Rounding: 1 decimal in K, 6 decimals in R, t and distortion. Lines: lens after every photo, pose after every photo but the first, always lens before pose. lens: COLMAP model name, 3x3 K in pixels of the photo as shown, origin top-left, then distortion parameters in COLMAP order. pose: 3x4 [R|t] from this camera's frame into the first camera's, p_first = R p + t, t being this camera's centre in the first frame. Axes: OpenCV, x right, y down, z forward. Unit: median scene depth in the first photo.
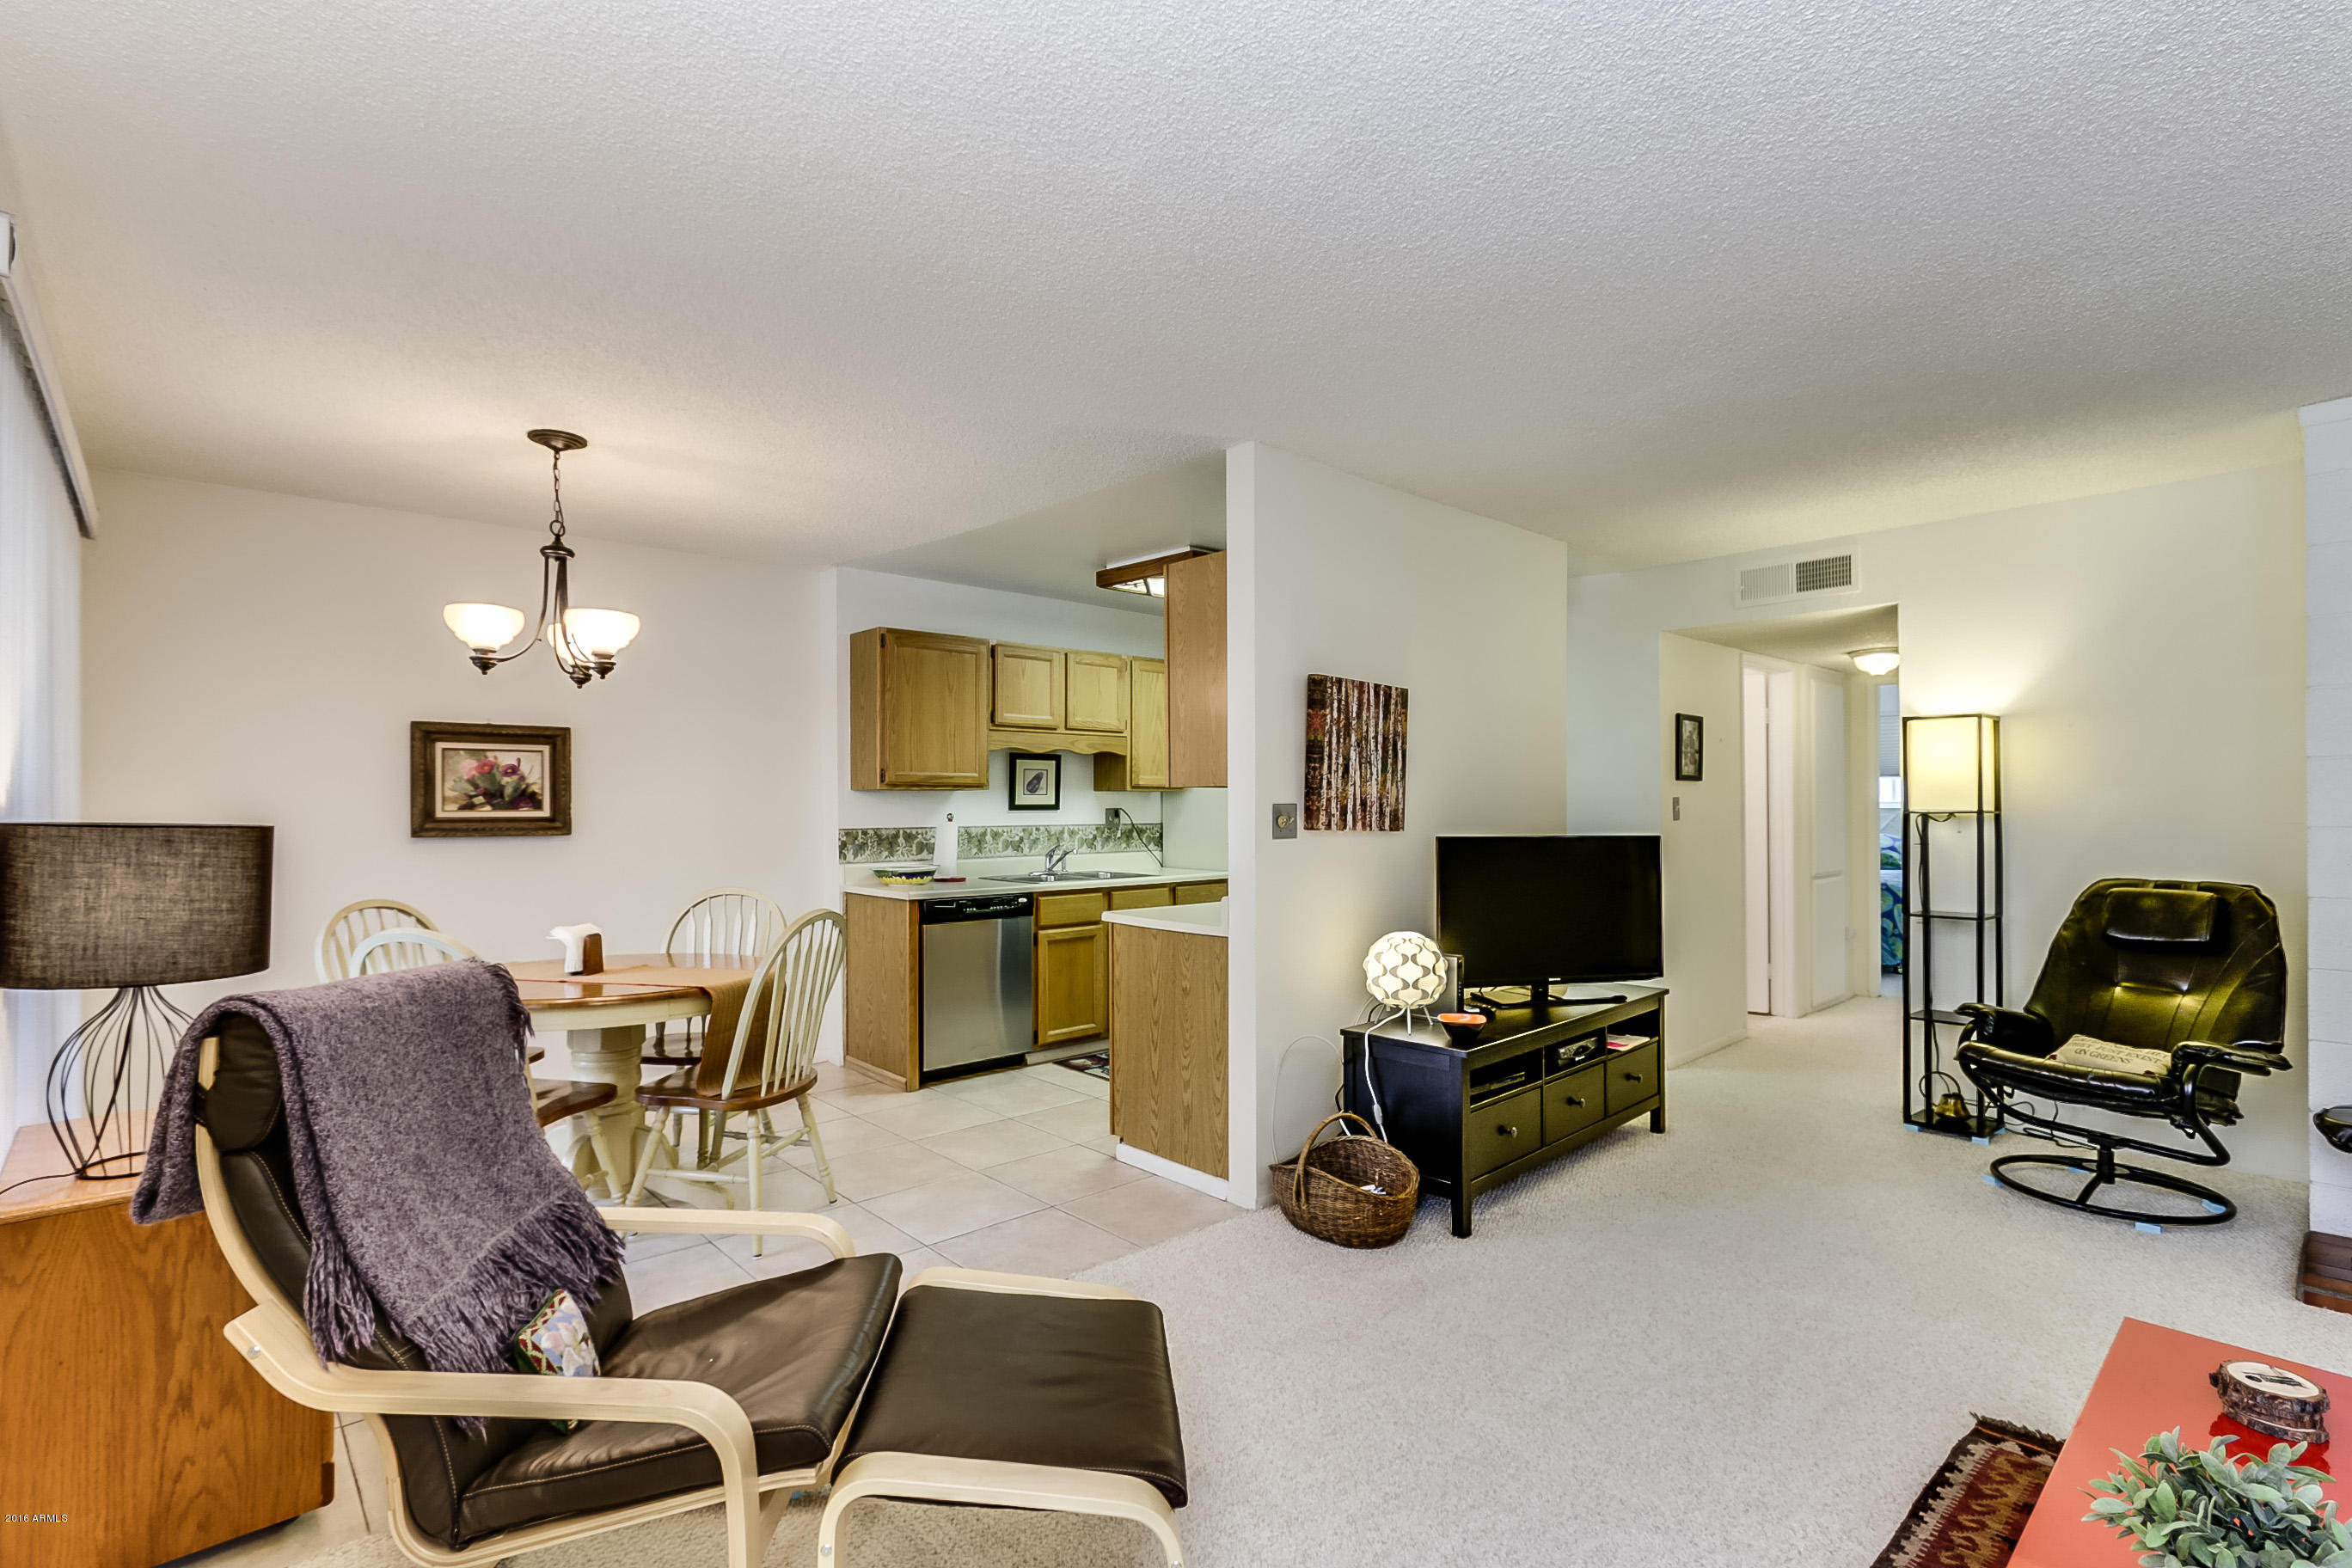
lens RADIAL K [[1081.3, 0, 1118.4], [0, 1081.3, 809.9], [0, 0, 1]] dist [-0.000739, 0.002989]
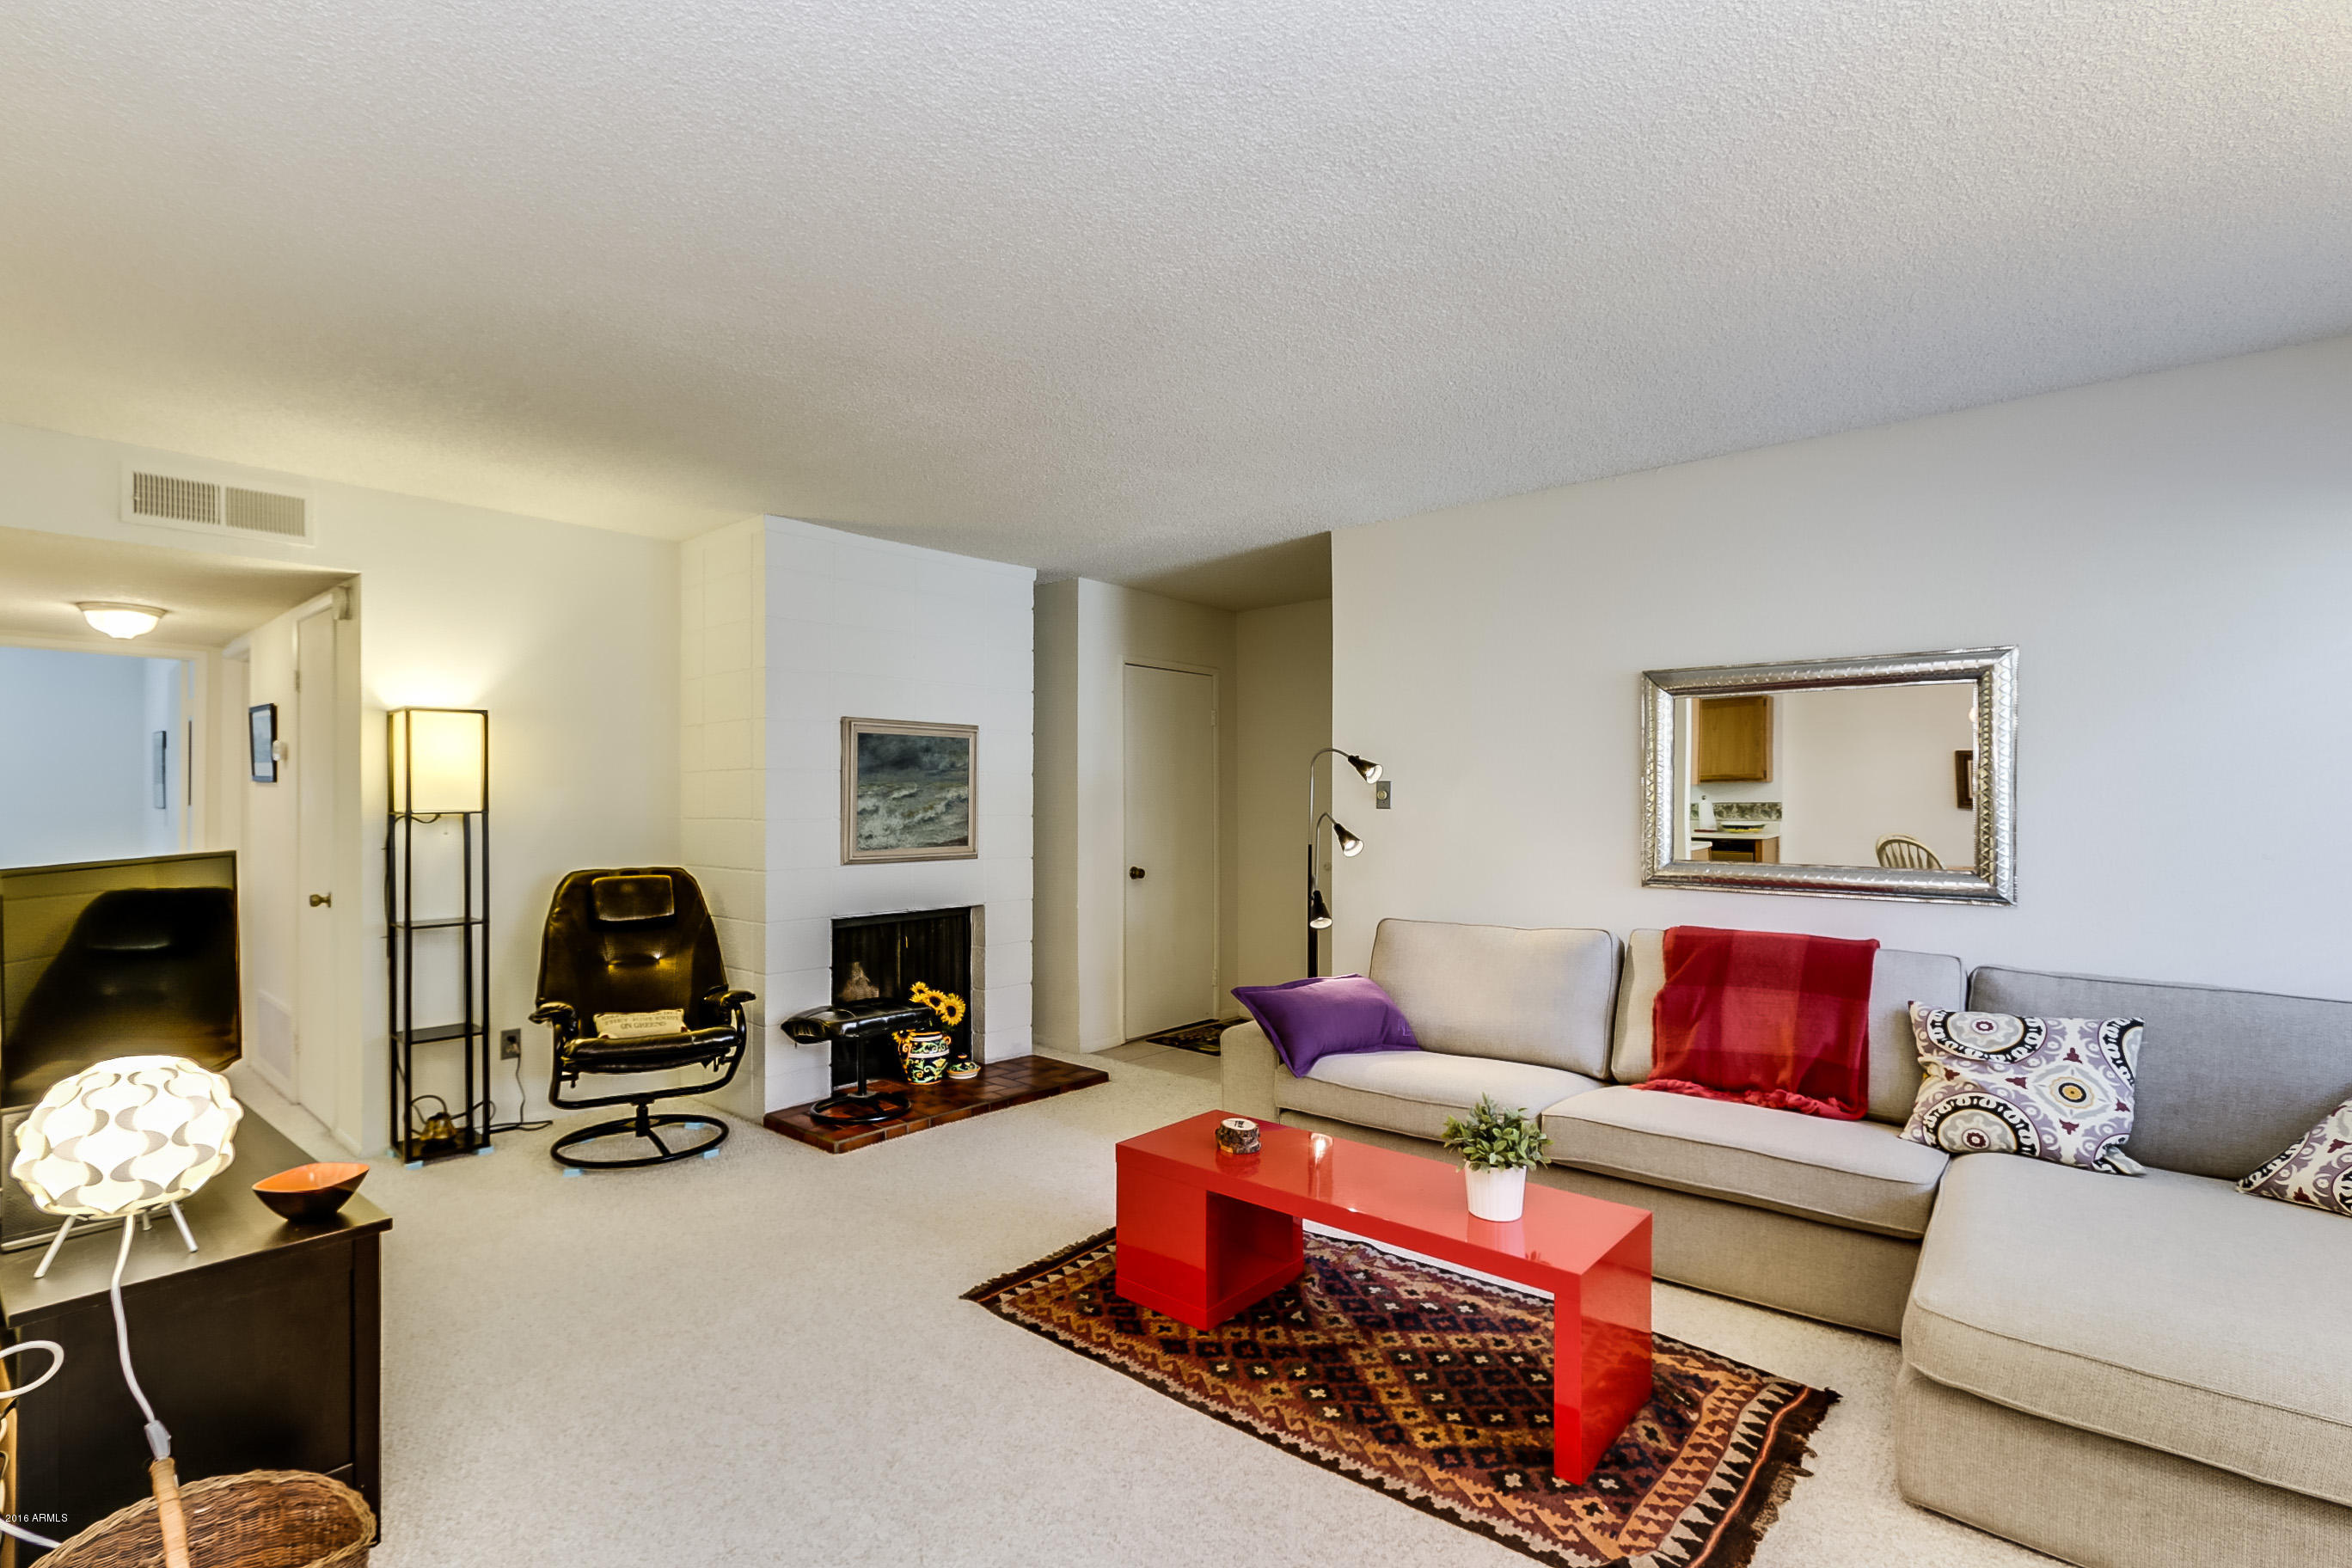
lens RADIAL K [[1081.3, 0, 1189.7], [0, 1081.3, 782.4], [0, 0, 1]] dist [-0.000739, 0.002989]
pose [[-0.170491, 0.017434, 0.985205, -0.242639], [0.005129, 0.999846, -0.016805, -0.004841], [-0.985346, 0.002188, -0.170554, 0.477751]]
